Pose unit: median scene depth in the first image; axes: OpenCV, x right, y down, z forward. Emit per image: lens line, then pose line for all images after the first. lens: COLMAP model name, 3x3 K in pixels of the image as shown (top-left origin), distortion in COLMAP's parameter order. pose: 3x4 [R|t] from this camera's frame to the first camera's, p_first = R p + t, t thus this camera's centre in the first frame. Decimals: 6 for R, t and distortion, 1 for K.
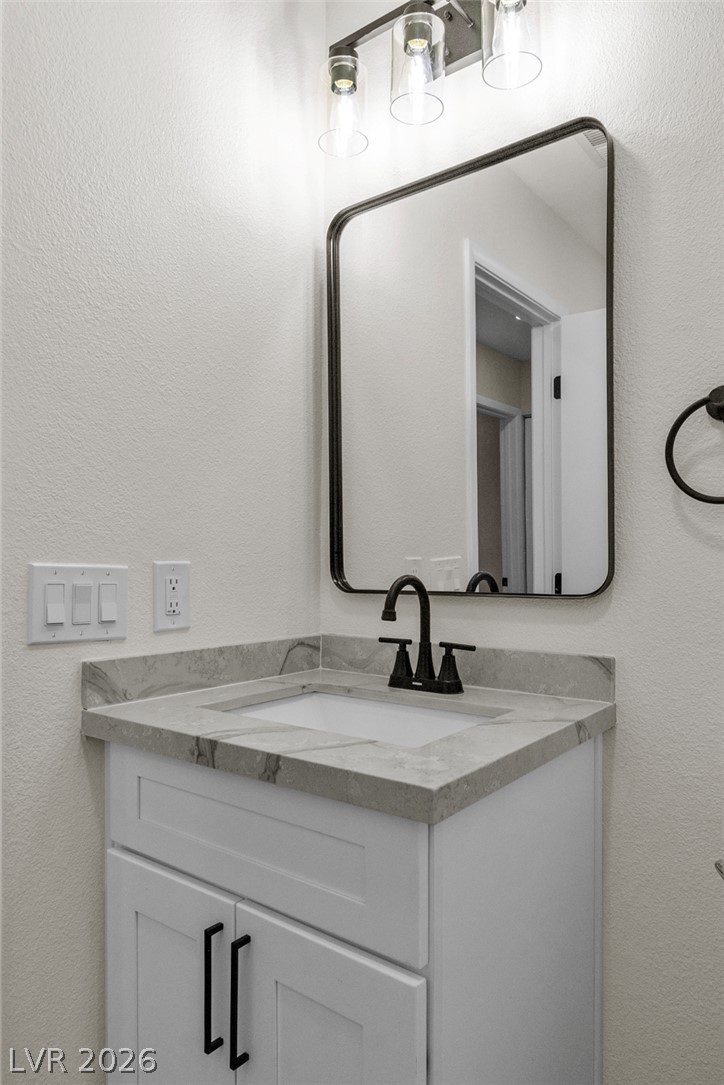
lens RADIAL K [[734.5, 0, 362.0], [0, 734.5, 542.5], [0, 0, 1]] dist [0.050672, 0.000182]
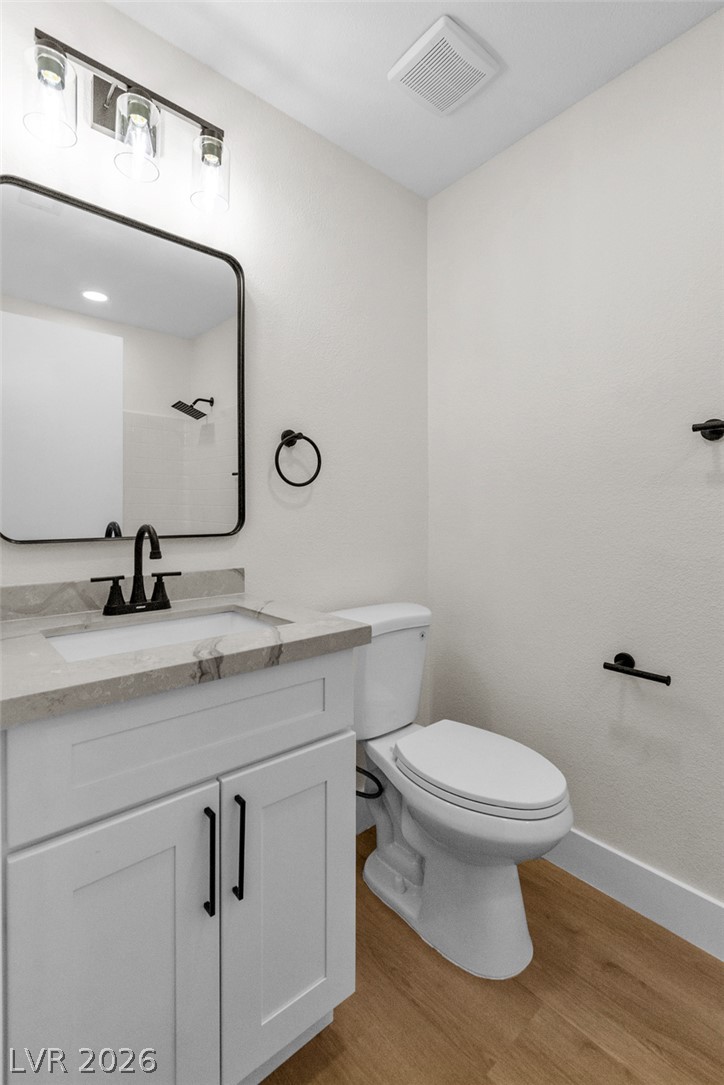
lens RADIAL K [[493.5, 0, 356.4], [0, 493.5, 522.5], [0, 0, 1]] dist [0.116731, -0.000007]
pose [[0.200686, -0.013771, 0.979559, -0.747993], [-0.027438, 0.999430, 0.019672, 0.013742], [-0.979271, -0.030825, 0.200194, 0.464495]]
